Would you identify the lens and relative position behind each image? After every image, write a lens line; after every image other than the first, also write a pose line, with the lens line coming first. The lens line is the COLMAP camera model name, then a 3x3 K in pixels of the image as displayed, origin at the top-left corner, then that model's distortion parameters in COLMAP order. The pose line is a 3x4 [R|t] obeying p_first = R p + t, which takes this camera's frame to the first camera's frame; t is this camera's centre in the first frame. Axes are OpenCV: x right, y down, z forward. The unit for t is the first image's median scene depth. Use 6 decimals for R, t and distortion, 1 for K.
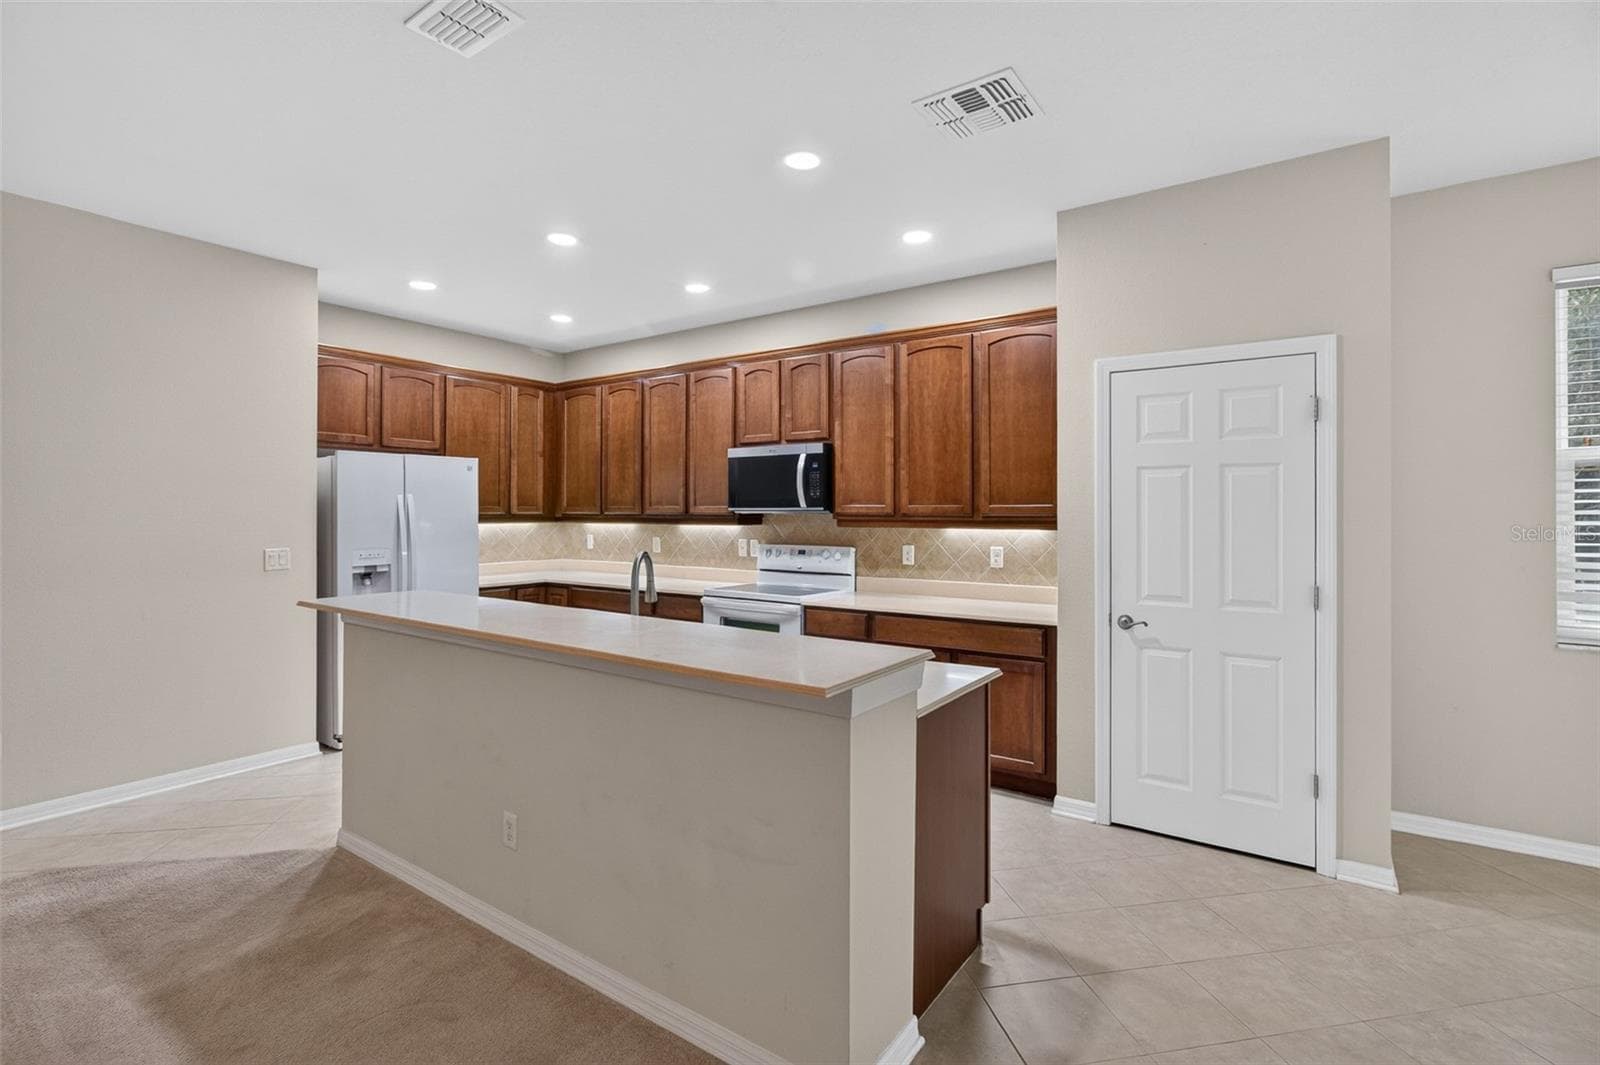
lens RADIAL K [[744.2, 0, 801.0], [0, 744.2, 505.5], [0, 0, 1]] dist [-0.015406, 0.000961]
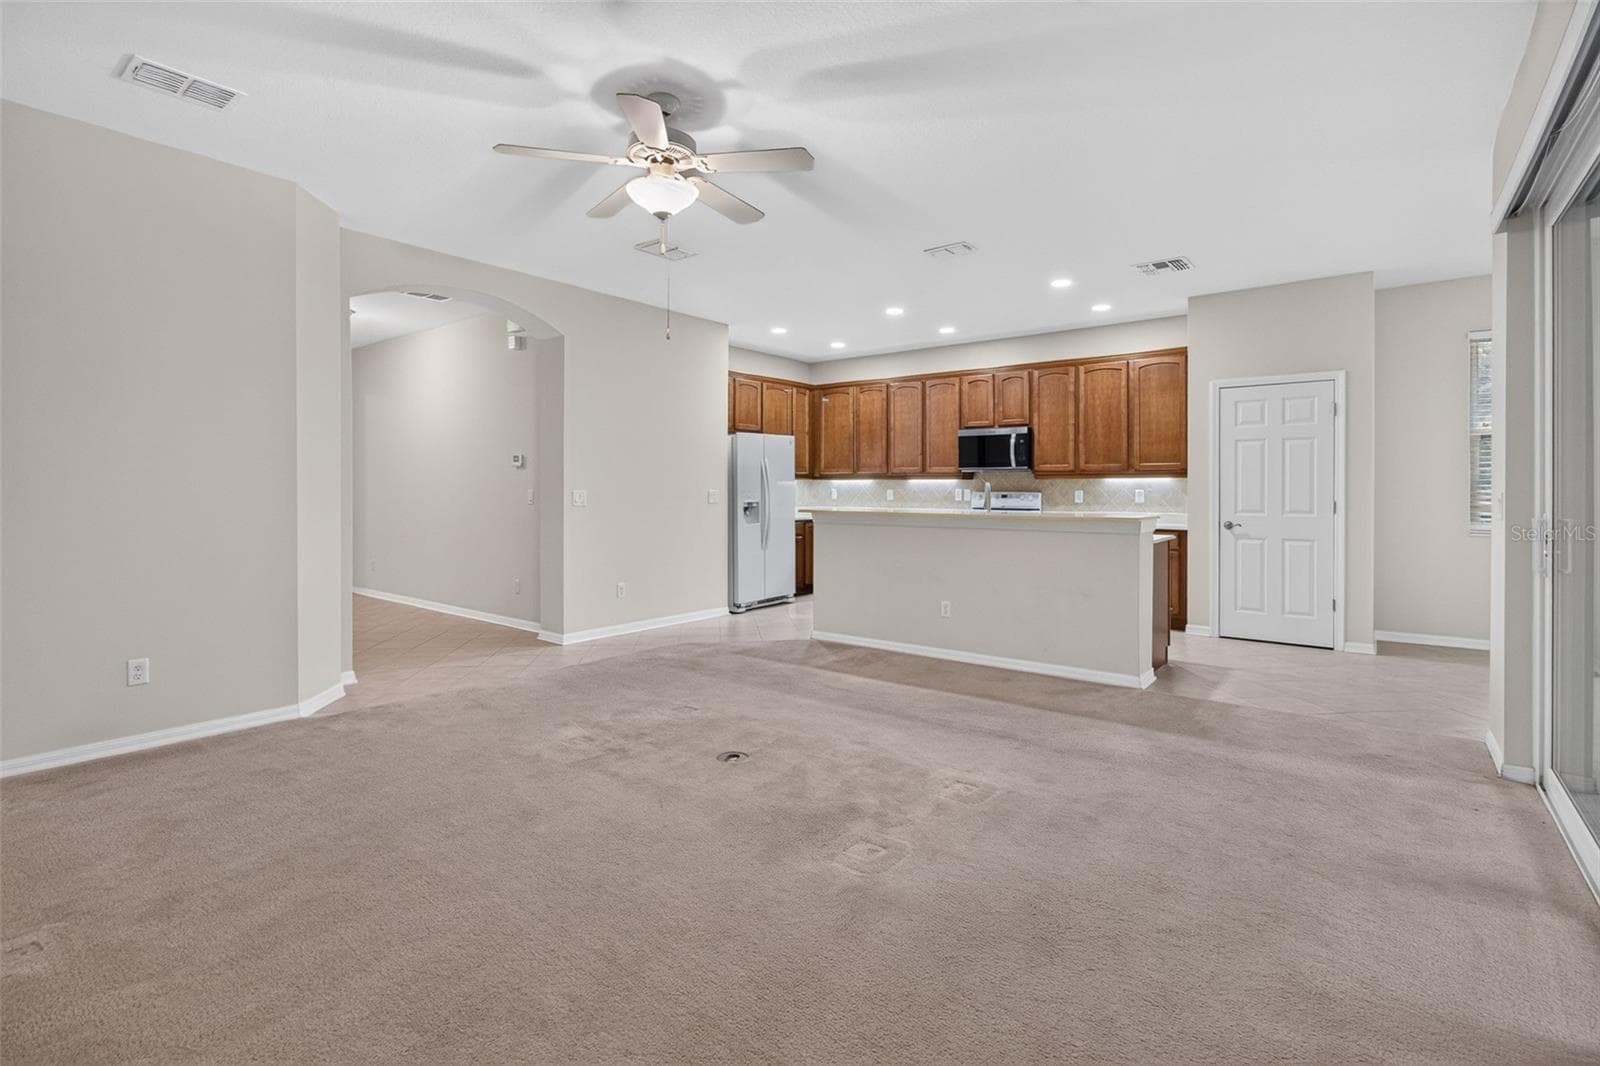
lens RADIAL K [[746.7, 0, 808.6], [0, 746.7, 489.3], [0, 0, 1]] dist [0.002653, 0.000389]
pose [[0.998949, -0.001477, -0.045816, -0.366371], [0.002101, 0.999906, 0.013569, 0.028621], [0.045792, -0.013651, 0.998858, -0.635747]]
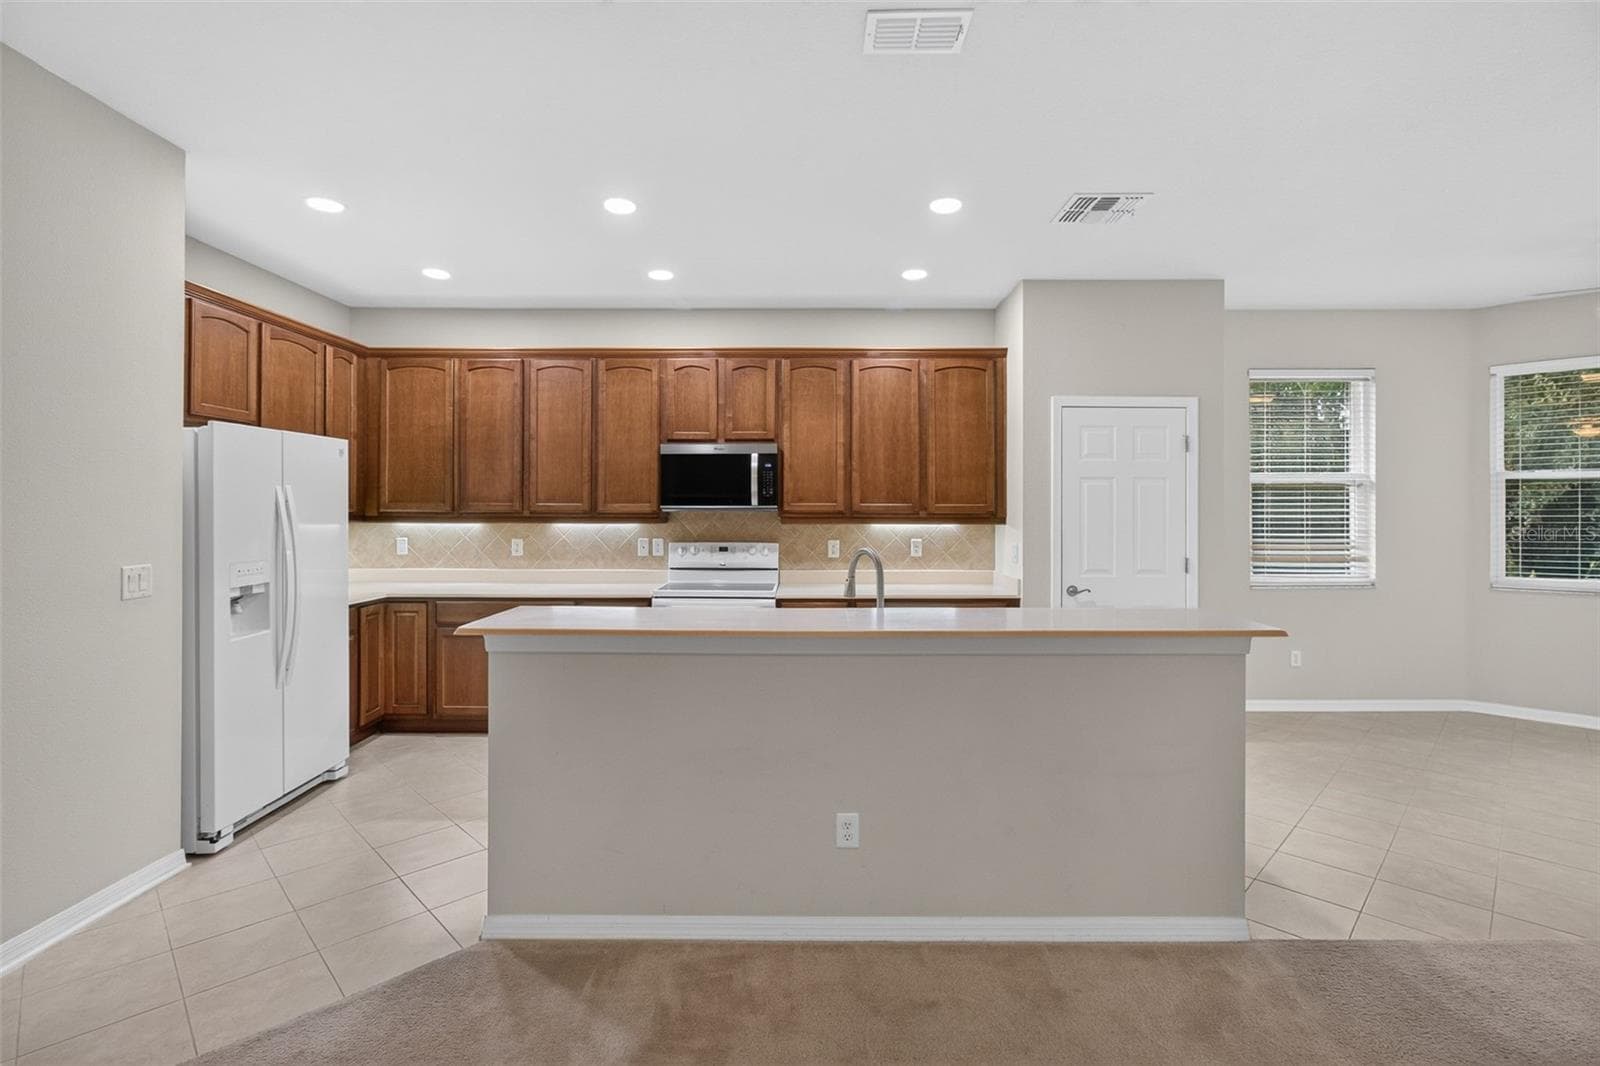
lens RADIAL K [[744.2, 0, 801.0], [0, 744.2, 506.0], [0, 0, 1]] dist [-0.015406, 0.000961]
pose [[0.821675, 0.002535, 0.569951, -0.533665], [-0.005663, 0.999977, 0.003716, -0.000844], [-0.569929, -0.006281, 0.821670, 0.113877]]
